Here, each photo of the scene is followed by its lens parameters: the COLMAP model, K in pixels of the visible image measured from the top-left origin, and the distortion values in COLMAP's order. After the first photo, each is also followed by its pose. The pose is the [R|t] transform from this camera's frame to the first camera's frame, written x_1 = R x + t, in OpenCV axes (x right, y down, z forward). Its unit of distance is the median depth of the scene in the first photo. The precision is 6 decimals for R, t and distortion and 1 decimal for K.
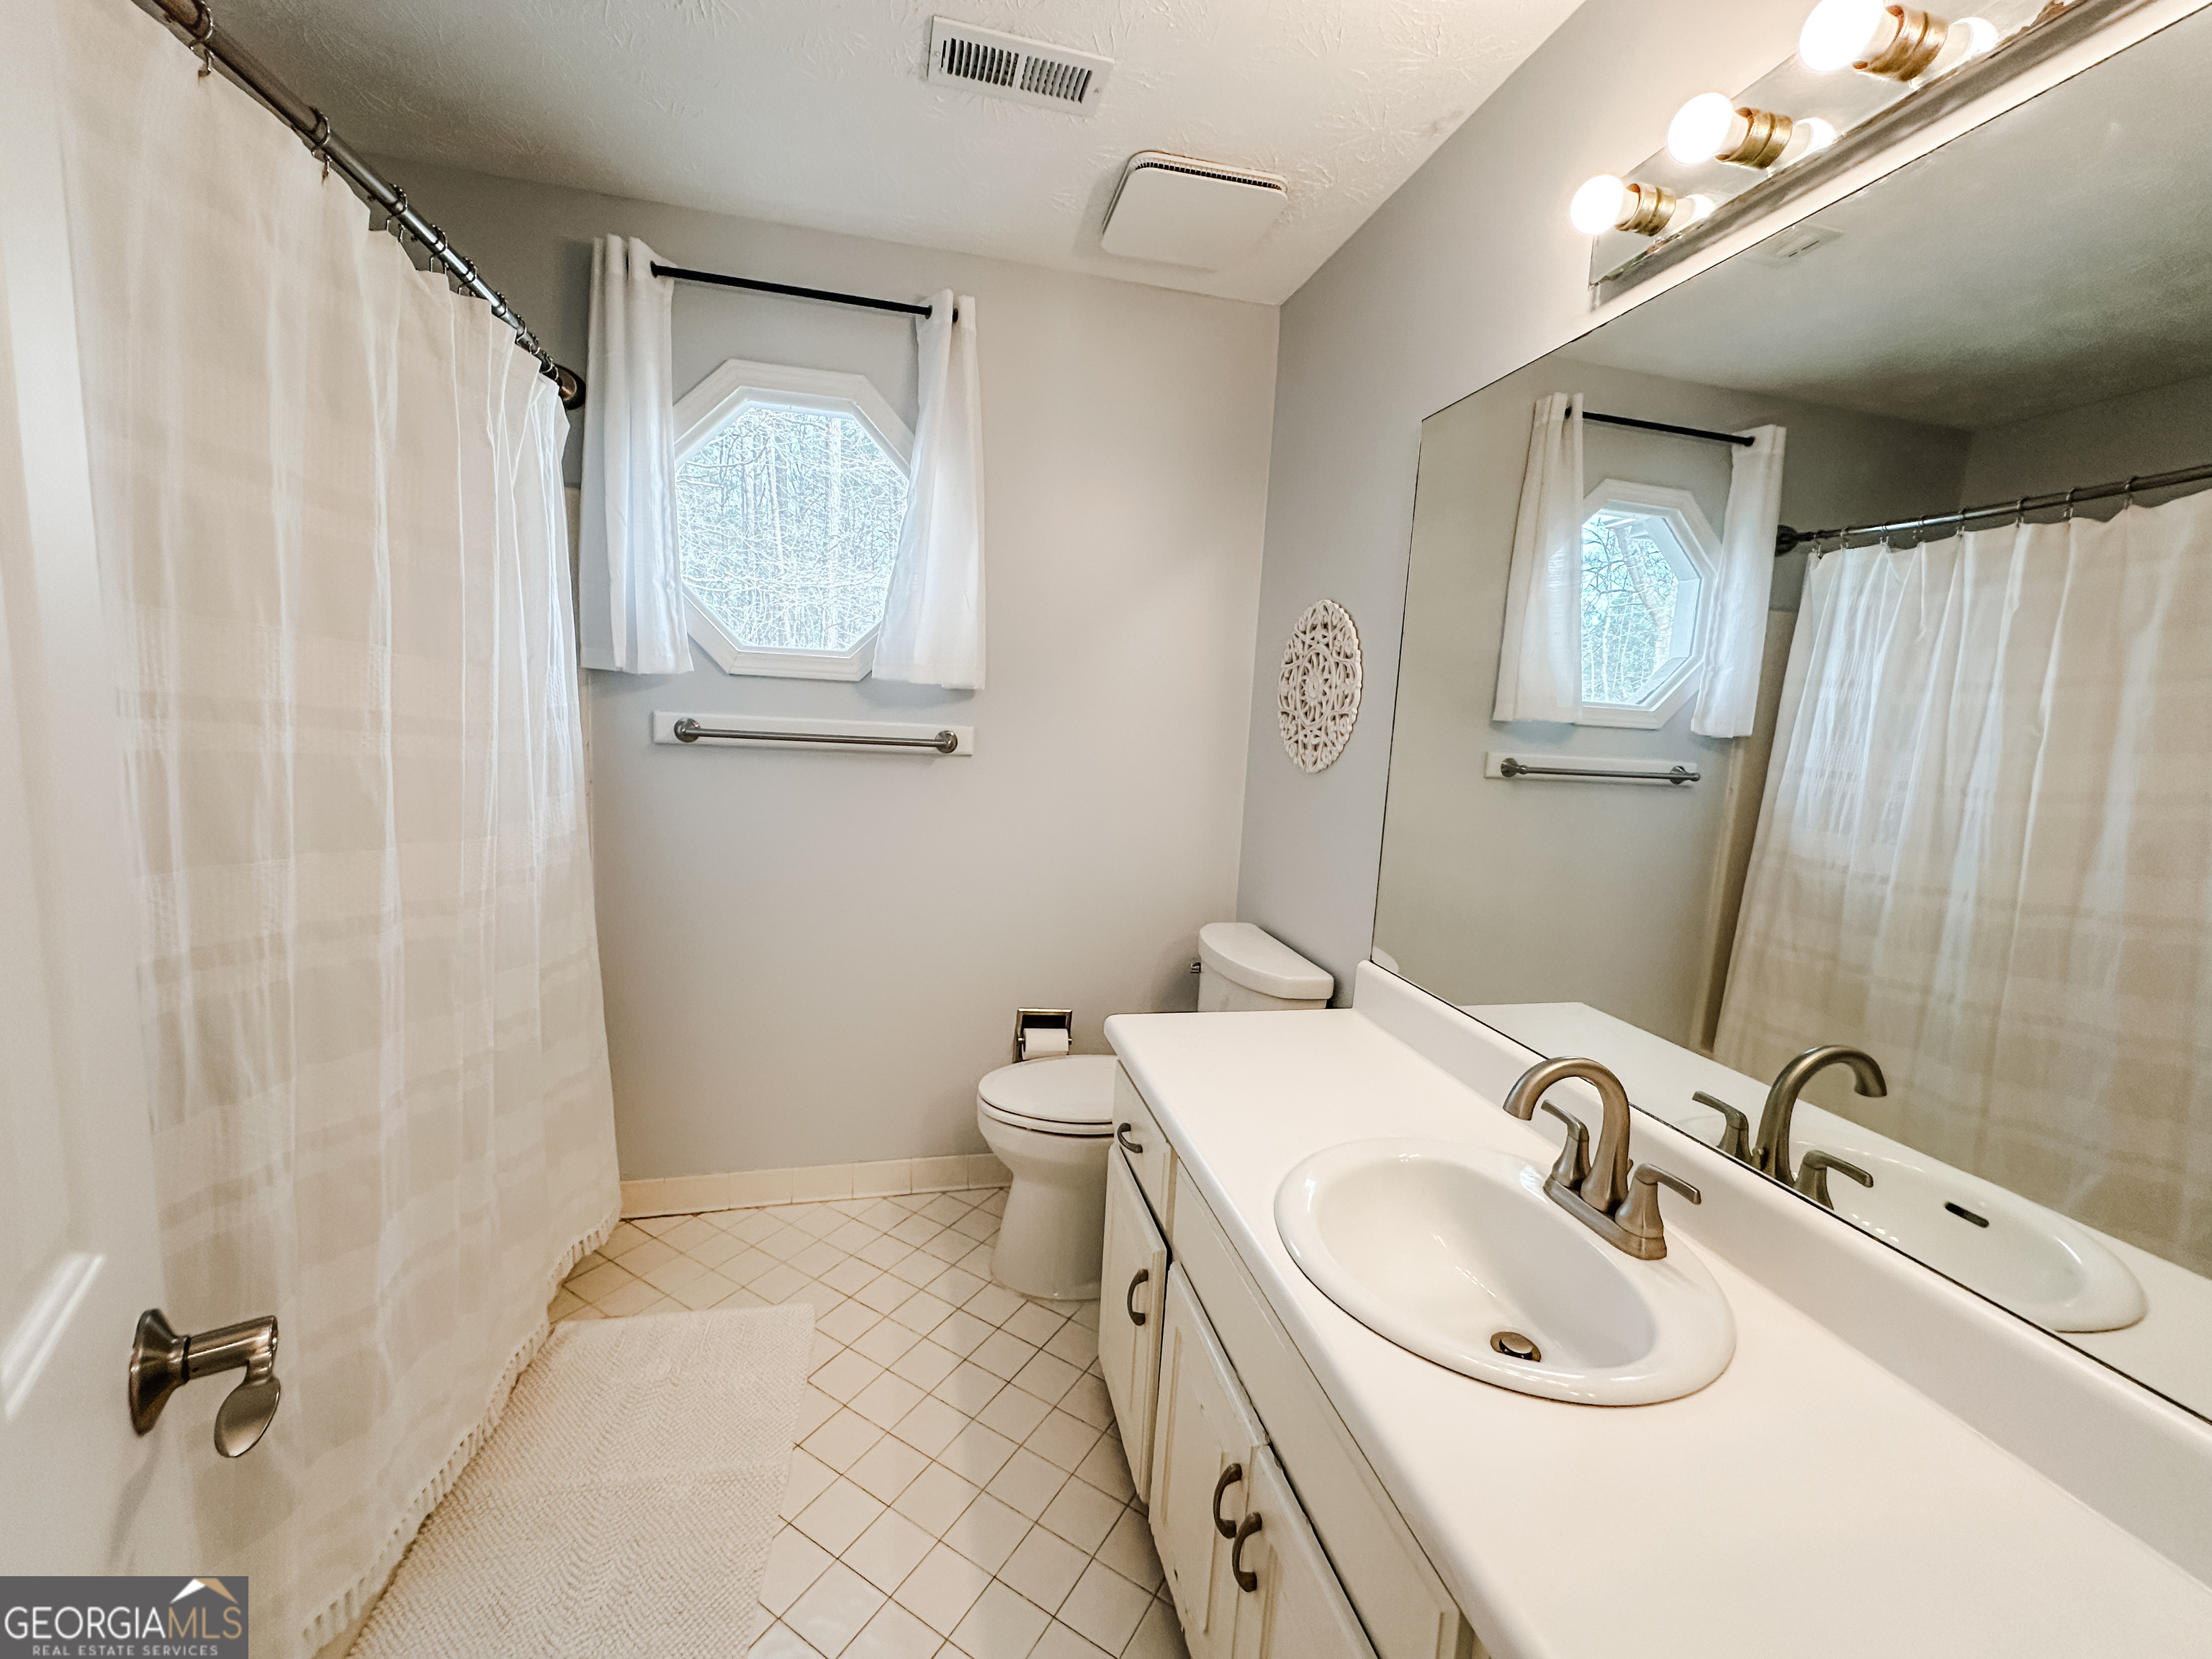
lens RADIAL K [[881.1, 0, 1115.3], [0, 881.1, 832.8], [0, 0, 1]] dist [-0.002701, 0.000590]
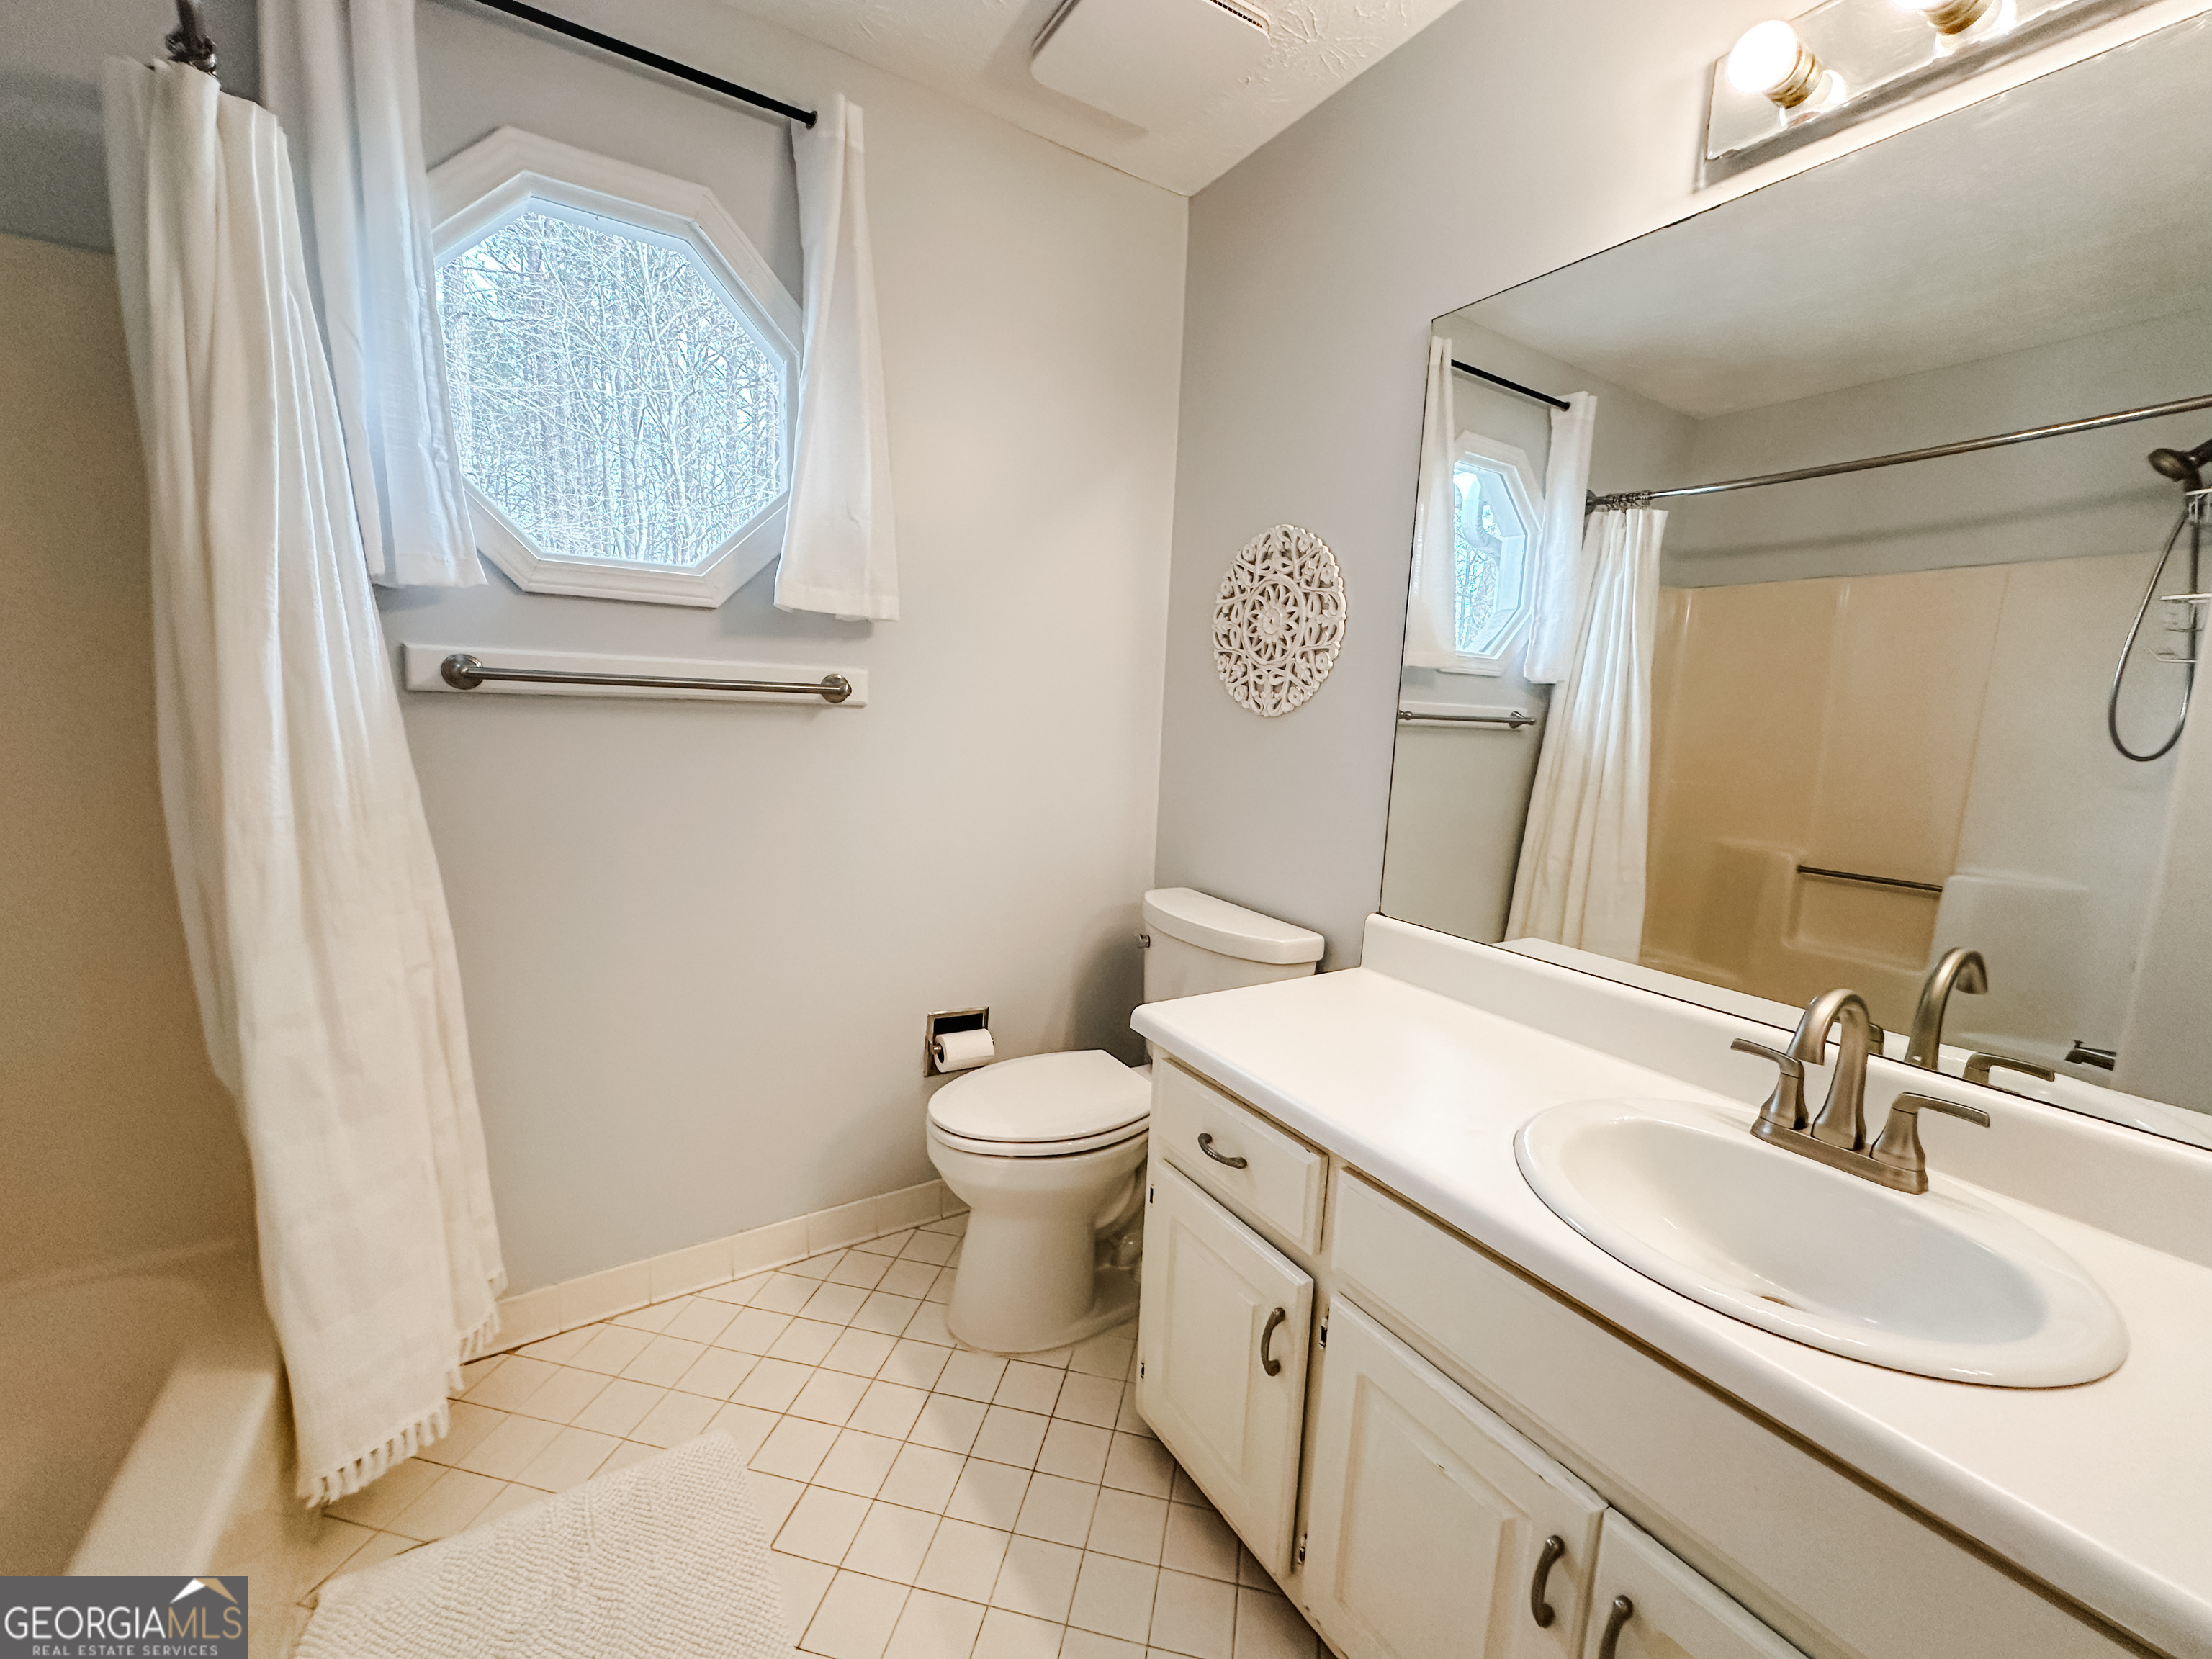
lens RADIAL K [[881.1, 0, 1102.5], [0, 881.1, 832.0], [0, 0, 1]] dist [-0.002701, 0.000590]
pose [[0.948062, -0.059292, 0.312512, -0.236796], [0.050808, 0.998087, 0.035231, 0.010134], [-0.314003, -0.017523, 0.949260, 0.187604]]
